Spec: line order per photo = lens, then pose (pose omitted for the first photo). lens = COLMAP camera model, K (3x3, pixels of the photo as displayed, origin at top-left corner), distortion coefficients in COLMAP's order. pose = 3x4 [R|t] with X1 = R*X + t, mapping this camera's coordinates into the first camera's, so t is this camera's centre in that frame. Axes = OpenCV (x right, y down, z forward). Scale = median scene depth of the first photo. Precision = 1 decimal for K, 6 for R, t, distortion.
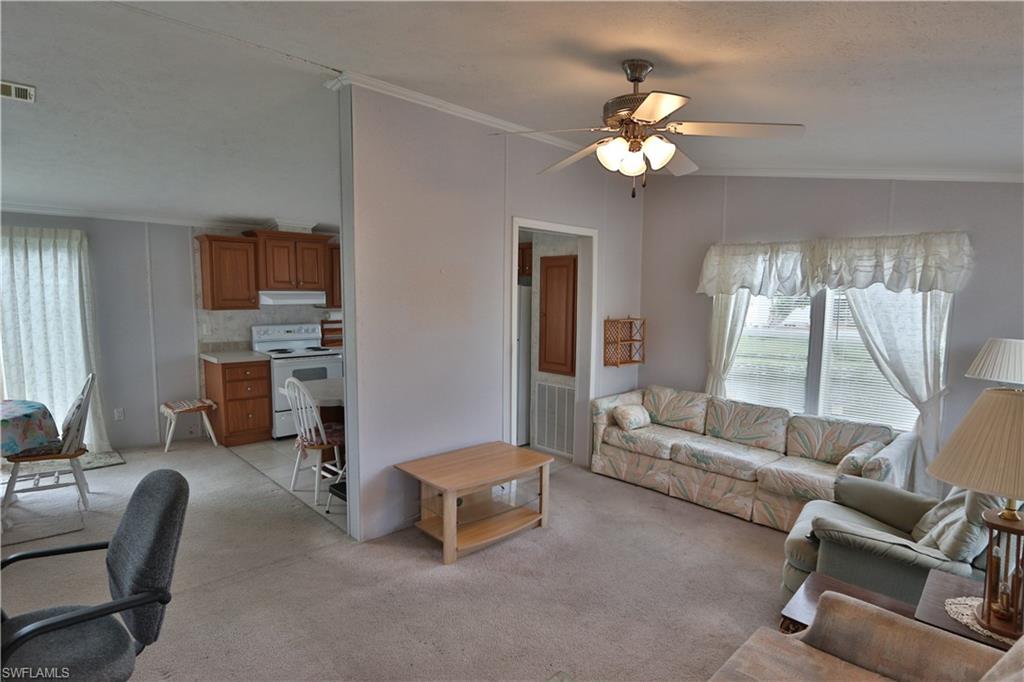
lens RADIAL K [[535.6, 0, 512.0], [0, 535.6, 341.0], [0, 0, 1]] dist [-0.028335, -0.000052]
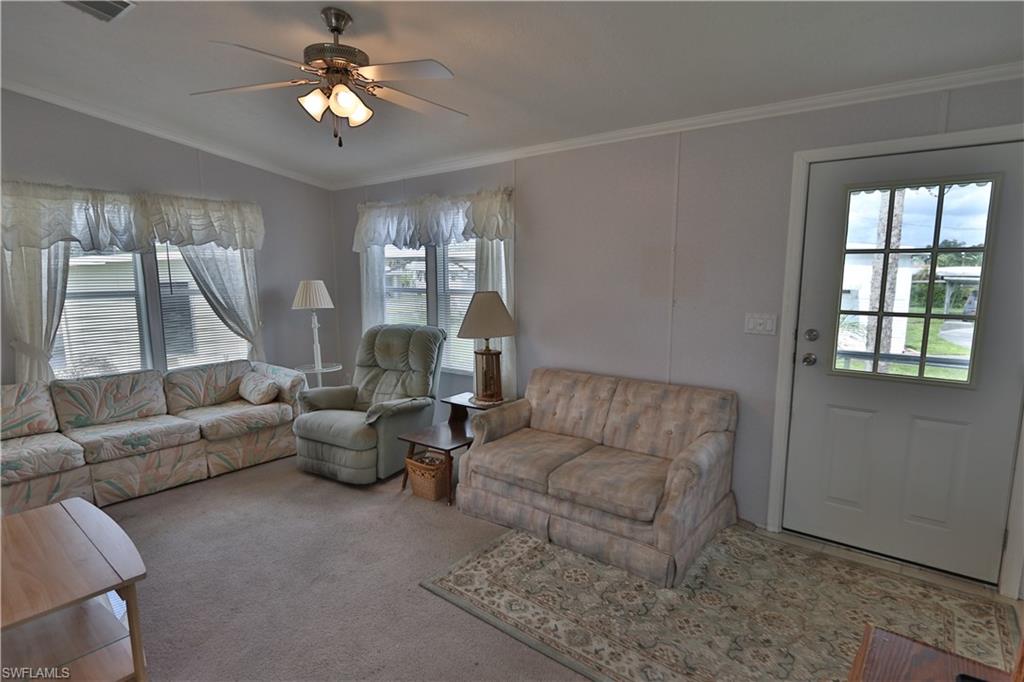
lens RADIAL K [[535.6, 0, 512.0], [0, 535.6, 341.0], [0, 0, 1]] dist [-0.028335, -0.000052]
pose [[-0.140234, -0.142811, 0.979765, -0.519212], [0.084099, 0.984249, 0.155502, -0.018022], [-0.986540, 0.104203, -0.126015, 0.491264]]
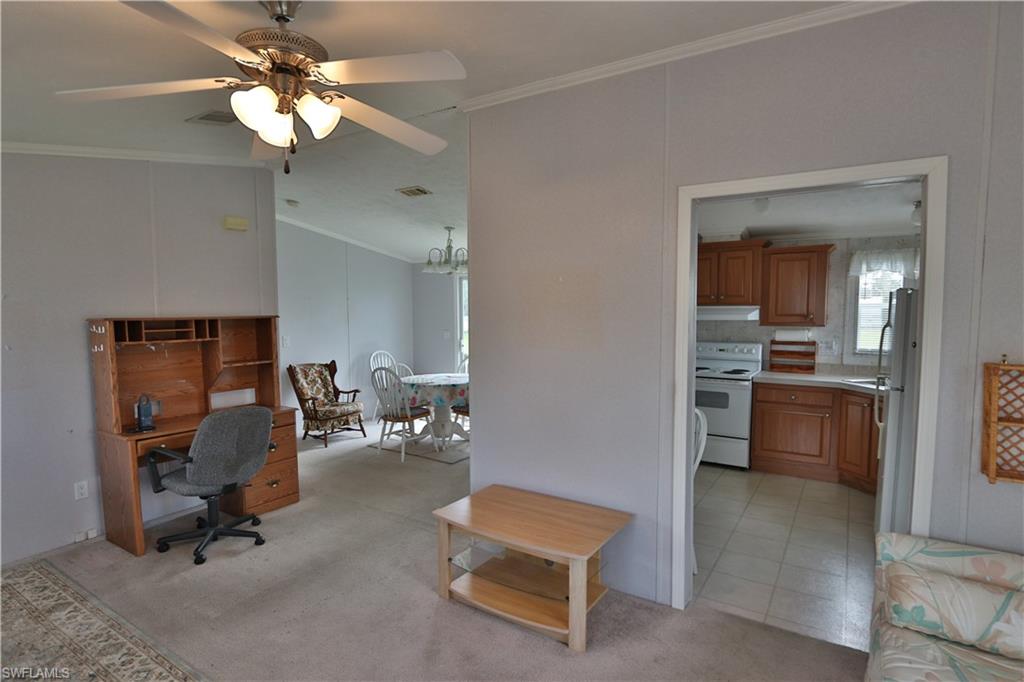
lens RADIAL K [[535.6, 0, 512.0], [0, 535.6, 341.0], [0, 0, 1]] dist [-0.028335, -0.000052]
pose [[0.222571, 0.048362, -0.973716, 0.603594], [-0.081847, 0.996170, 0.030769, -0.048460], [0.971475, 0.072847, 0.225677, 0.670613]]
